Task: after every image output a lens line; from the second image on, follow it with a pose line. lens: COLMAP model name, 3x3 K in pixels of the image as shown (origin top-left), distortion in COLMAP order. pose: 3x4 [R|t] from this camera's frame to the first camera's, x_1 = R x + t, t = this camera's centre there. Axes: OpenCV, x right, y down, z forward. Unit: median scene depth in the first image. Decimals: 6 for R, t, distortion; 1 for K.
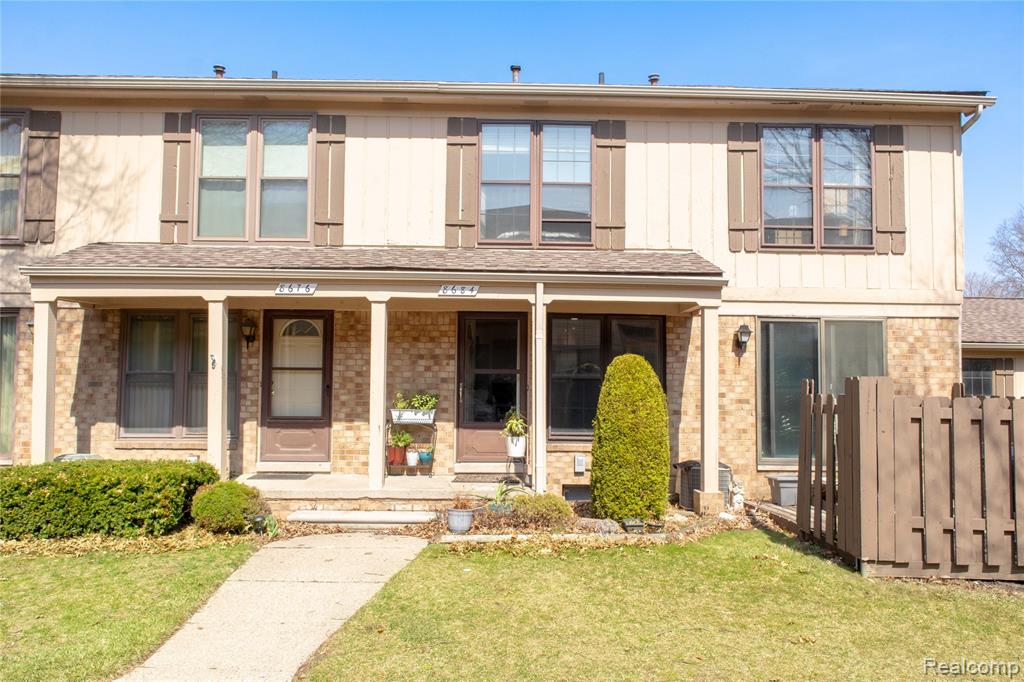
lens RADIAL K [[689.6, 0, 515.1], [0, 689.6, 347.2], [0, 0, 1]] dist [0.019736, 0.001911]
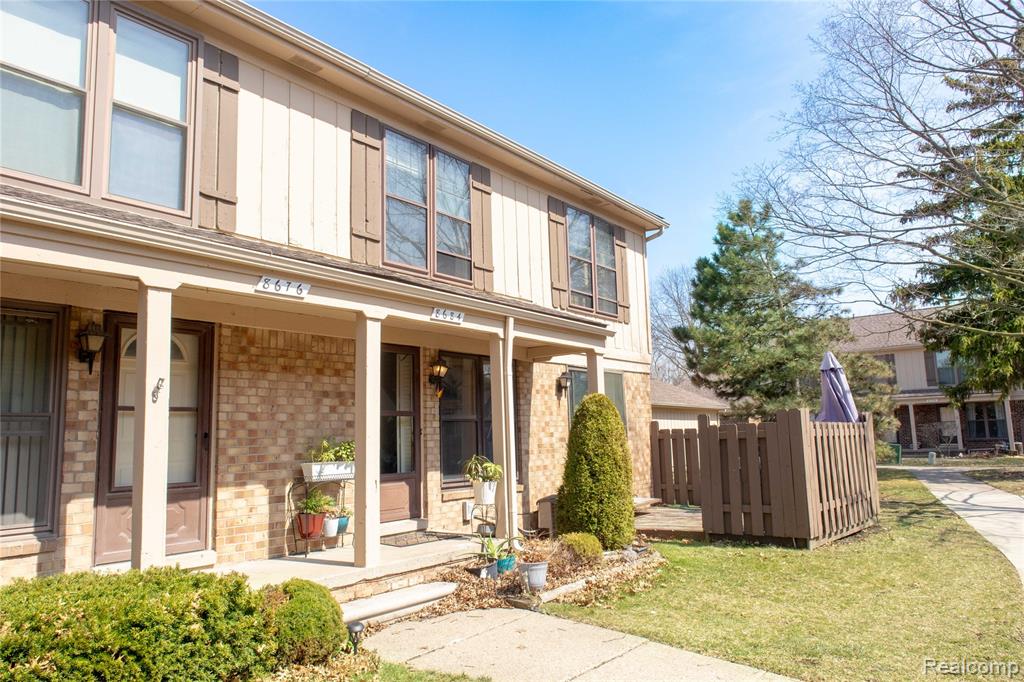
lens RADIAL K [[689.6, 0, 515.1], [0, 689.6, 347.2], [0, 0, 1]] dist [0.019736, 0.001911]
pose [[0.637707, 0.073515, 0.766763, -0.601771], [-0.005038, 0.995812, -0.091286, 0.031339], [-0.770263, 0.054351, 0.635406, 0.337240]]
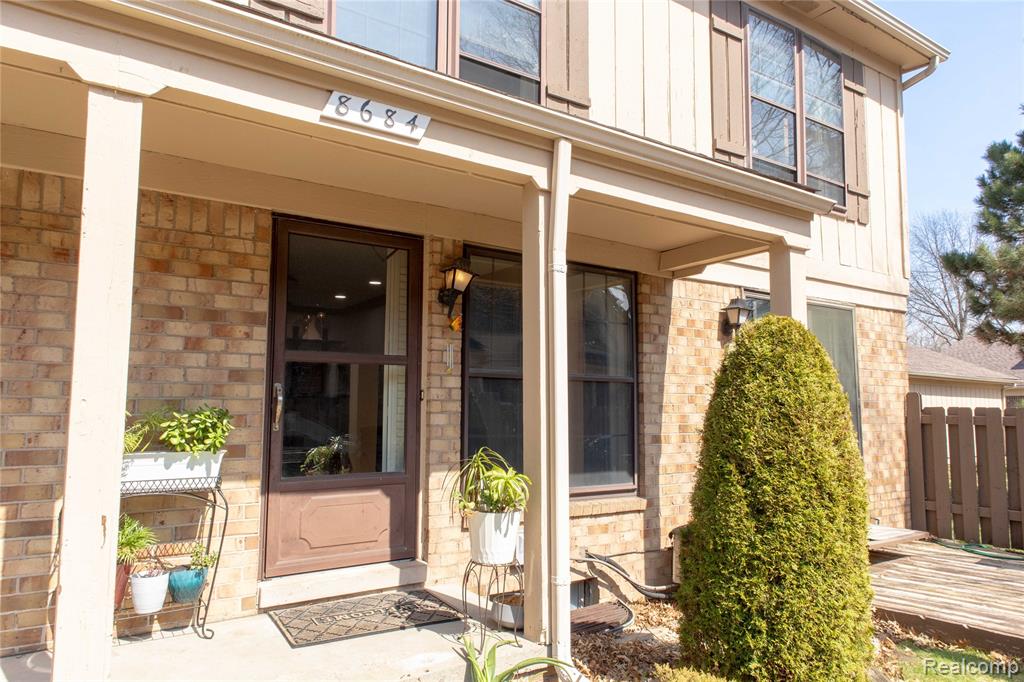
lens RADIAL K [[689.6, 0, 515.1], [0, 689.6, 347.2], [0, 0, 1]] dist [0.019736, 0.001911]
pose [[0.841496, 0.043581, 0.538502, -0.183713], [-0.023960, 0.998771, -0.043389, 0.045281], [-0.539731, 0.023609, 0.841506, 0.576276]]
